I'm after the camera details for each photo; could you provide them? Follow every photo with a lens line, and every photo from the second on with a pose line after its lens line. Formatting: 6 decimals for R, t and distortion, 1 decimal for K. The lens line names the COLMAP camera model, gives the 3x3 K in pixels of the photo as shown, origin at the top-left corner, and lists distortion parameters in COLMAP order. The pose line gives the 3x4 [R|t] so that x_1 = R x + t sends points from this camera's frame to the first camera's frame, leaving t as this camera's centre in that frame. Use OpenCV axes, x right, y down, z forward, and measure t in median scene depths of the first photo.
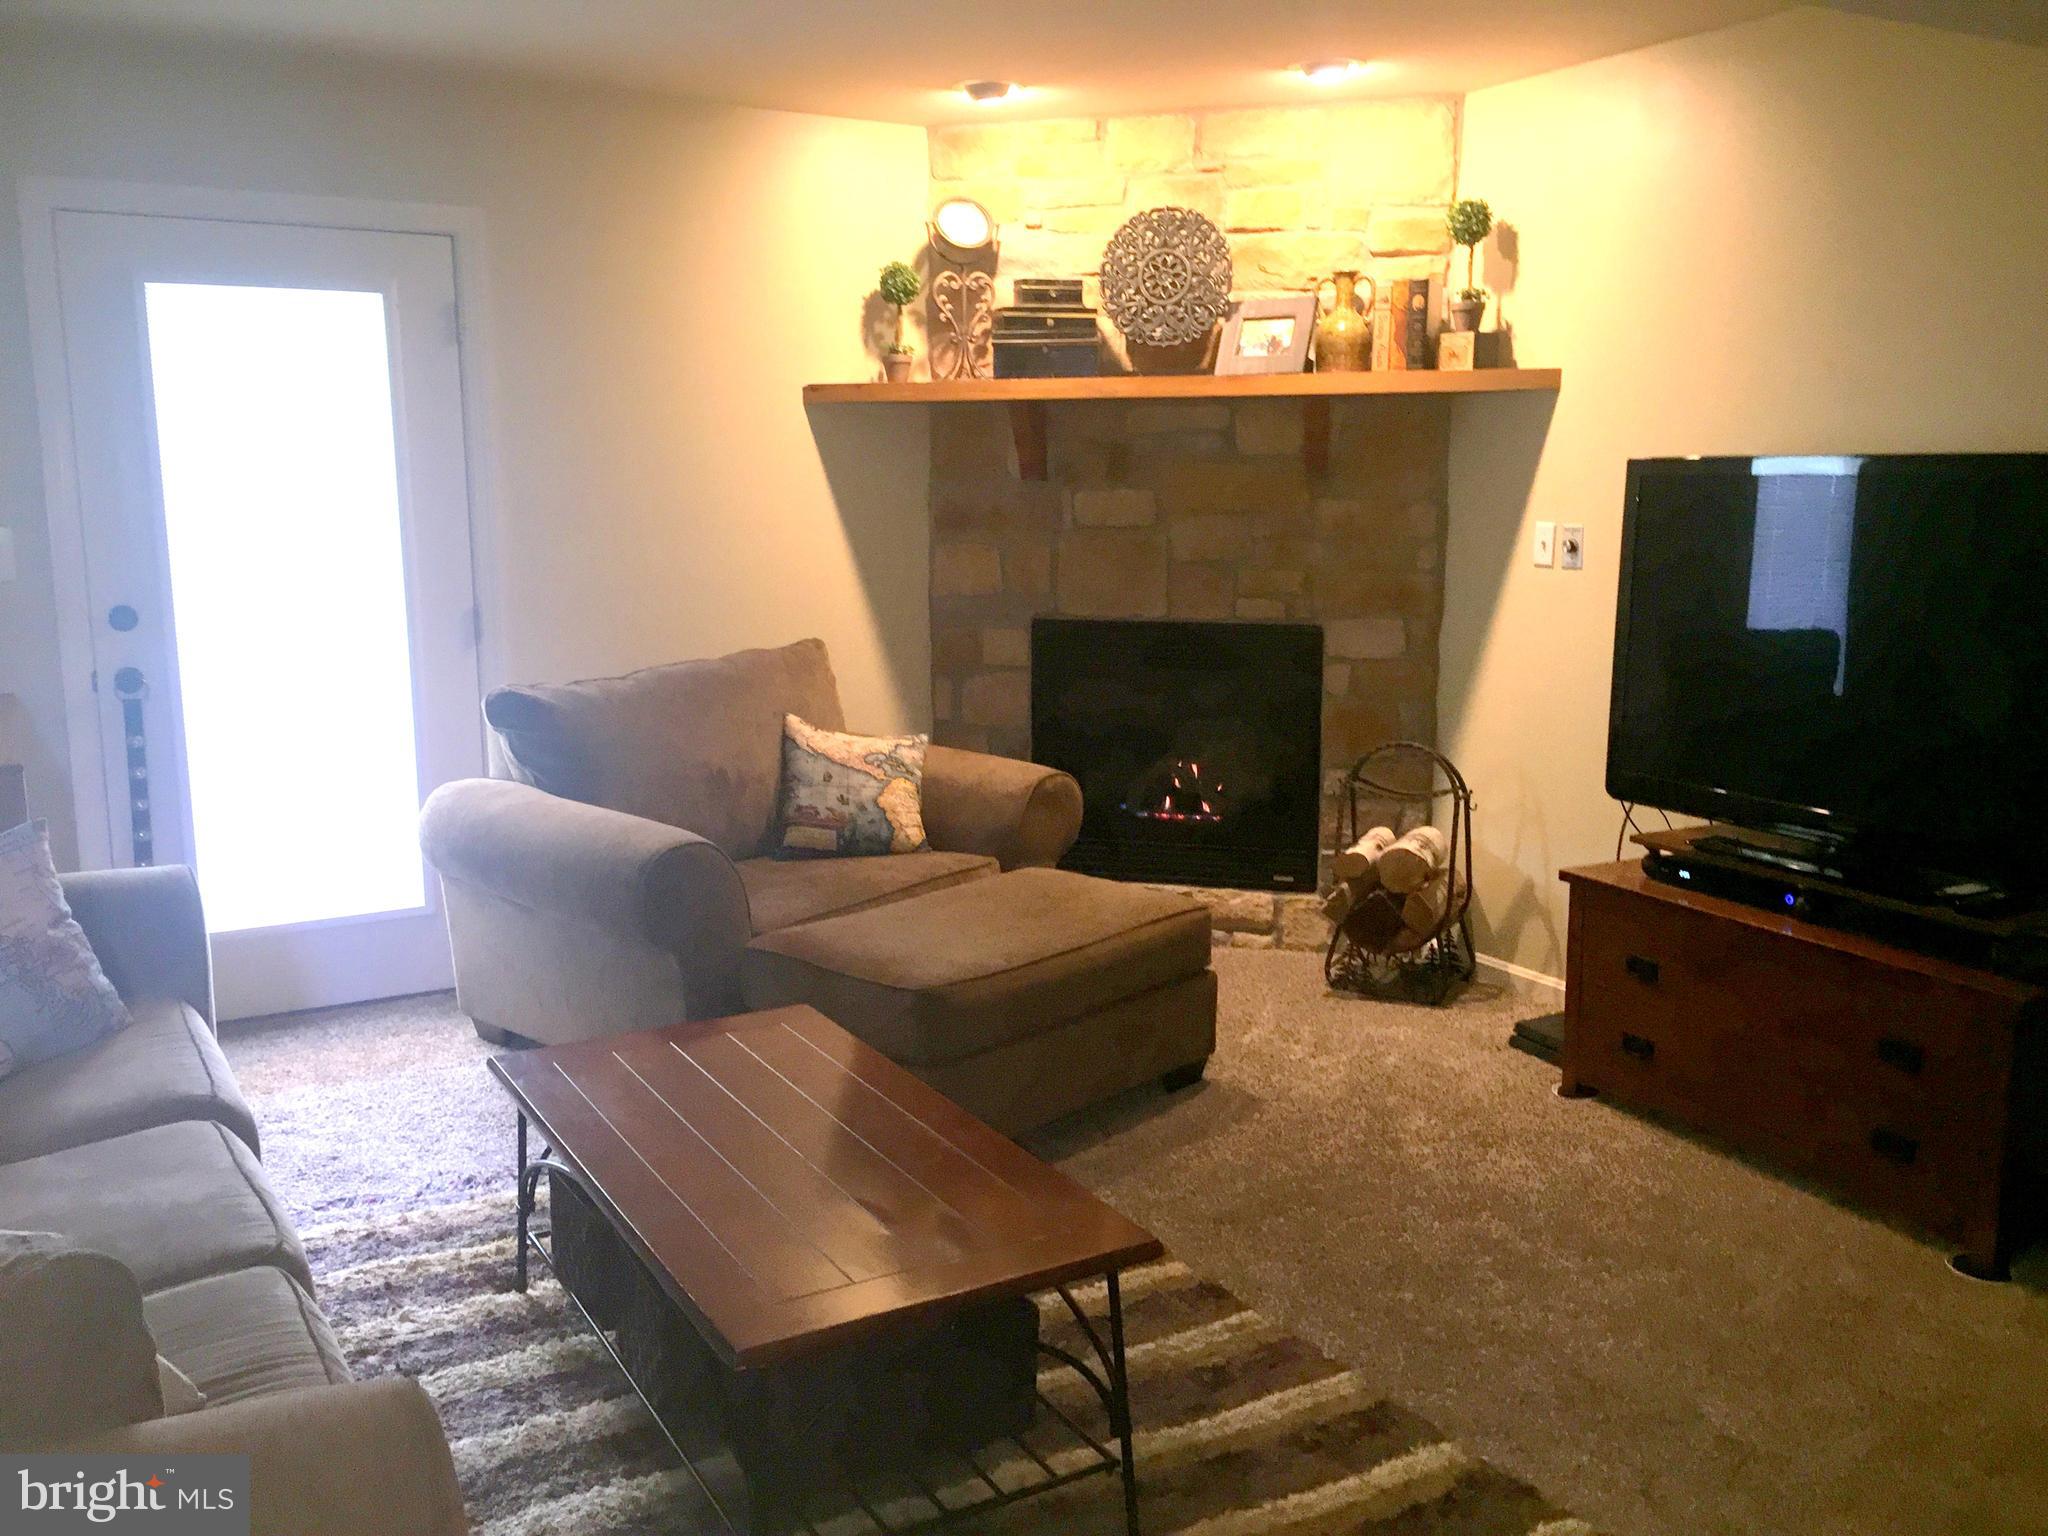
lens RADIAL K [[1740.0, 0, 1024.0], [0, 1740.0, 768.0], [0, 0, 1]] dist [0.000579, 0.000559]
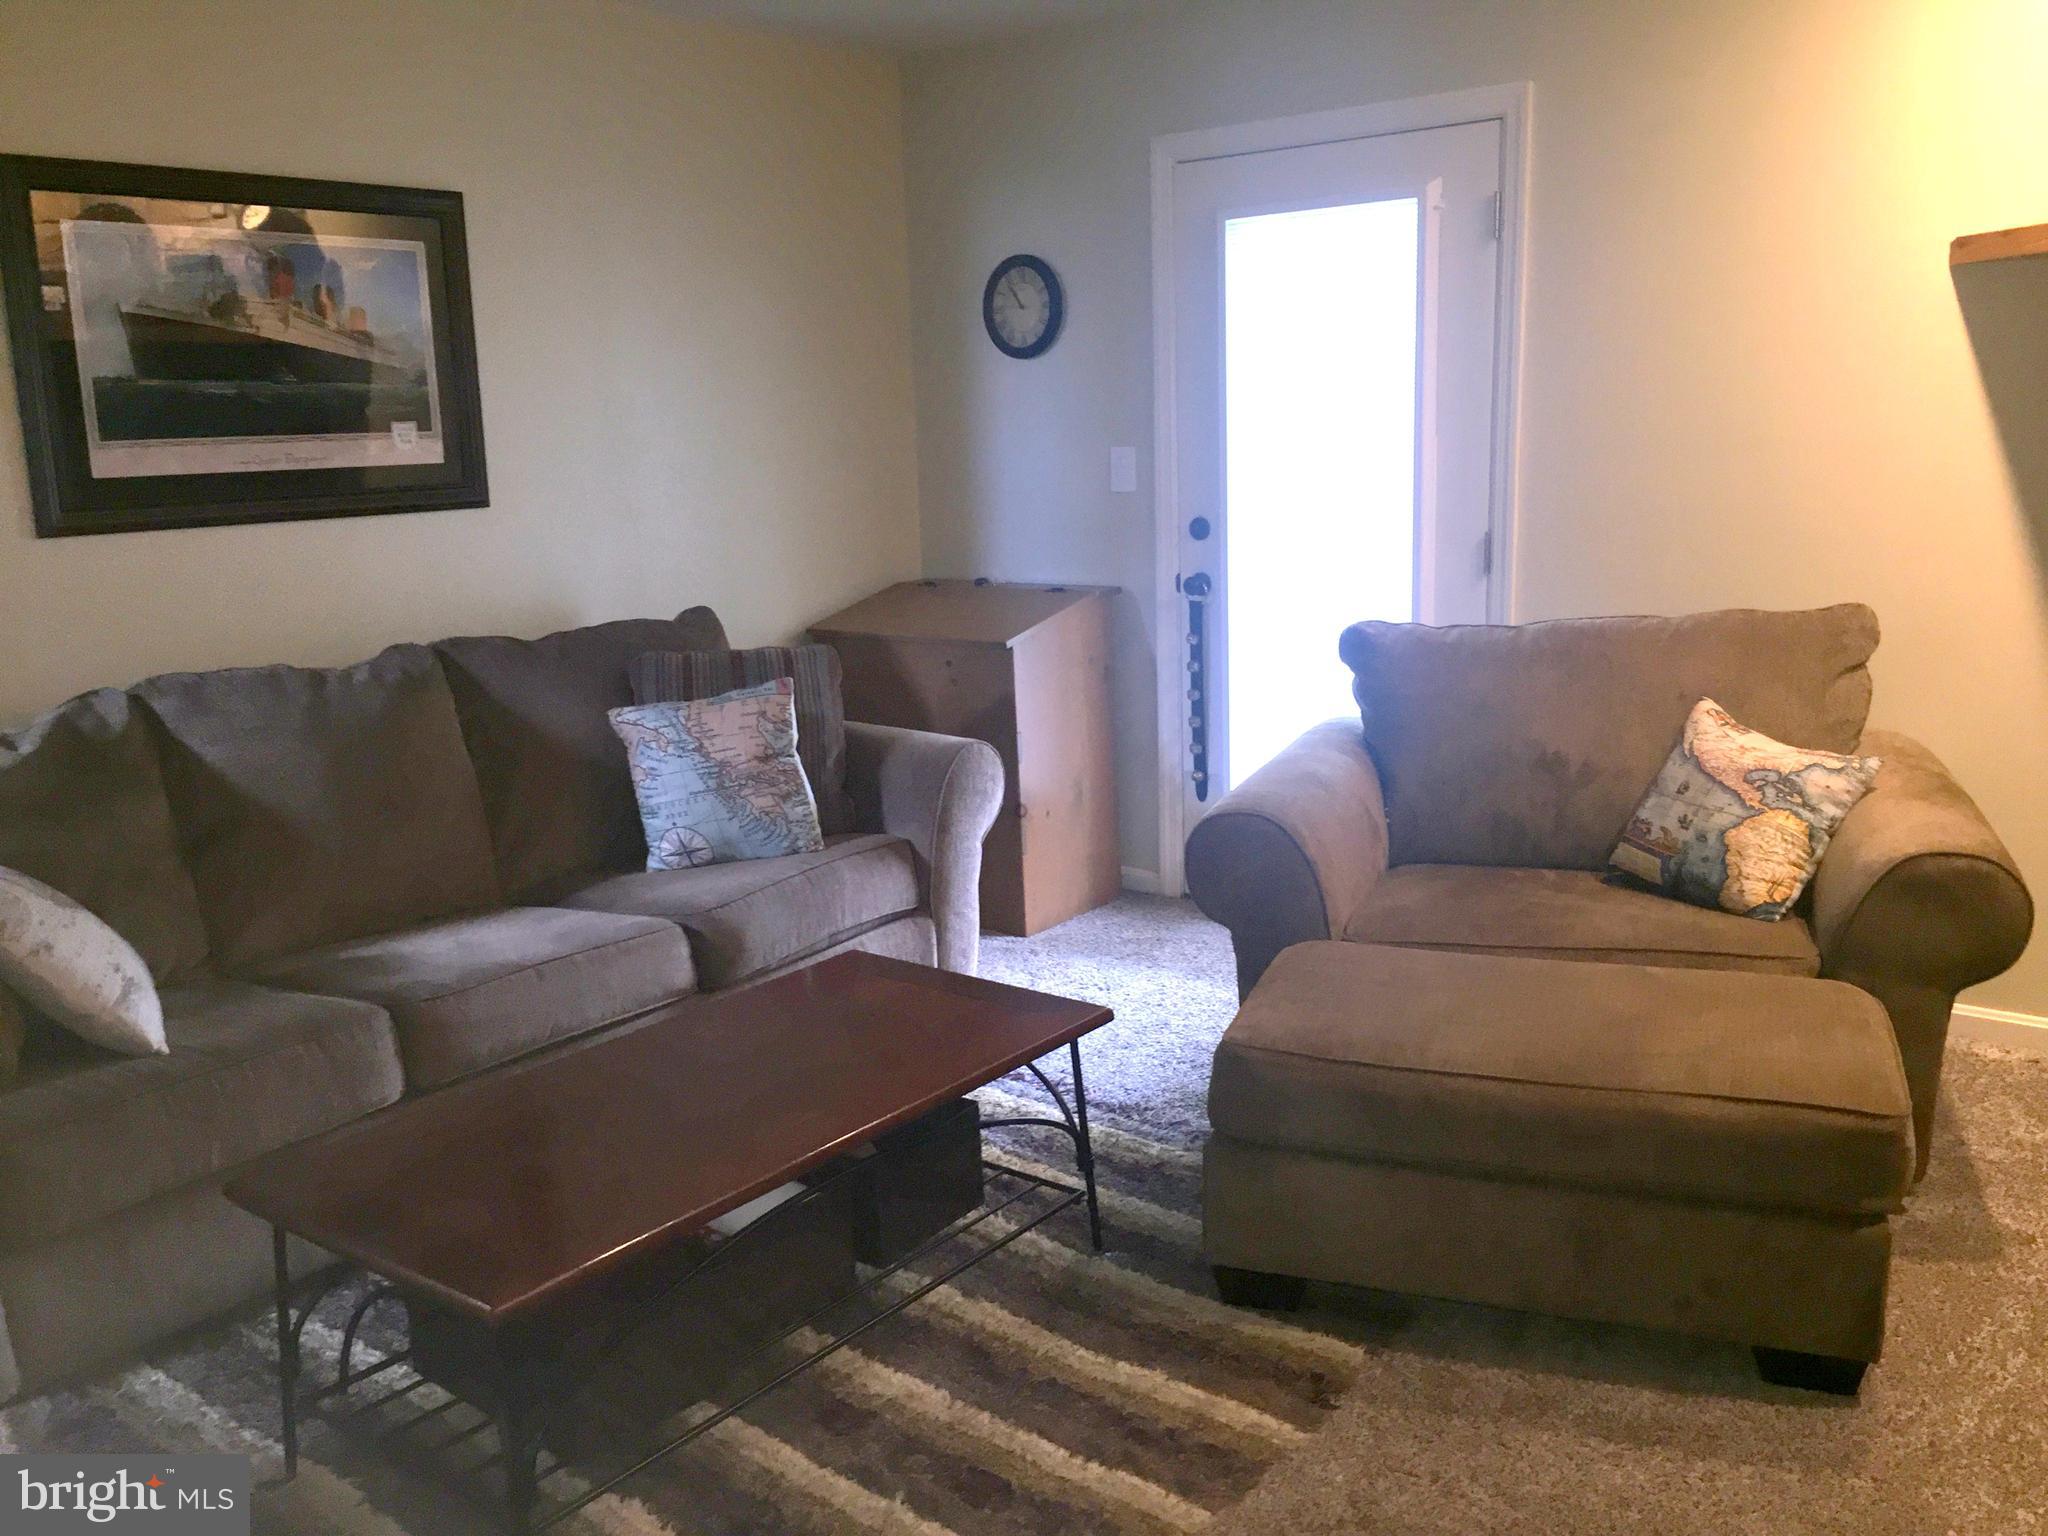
lens RADIAL K [[1710.3, 0, 1024.0], [0, 1710.3, 768.0], [0, 0, 1]] dist [0.048224, -0.003353]
pose [[0.365966, 0.177832, -0.913479, 0.461582], [-0.124839, 0.982082, 0.141173, -0.073060], [0.922217, 0.062373, 0.381609, 0.460508]]
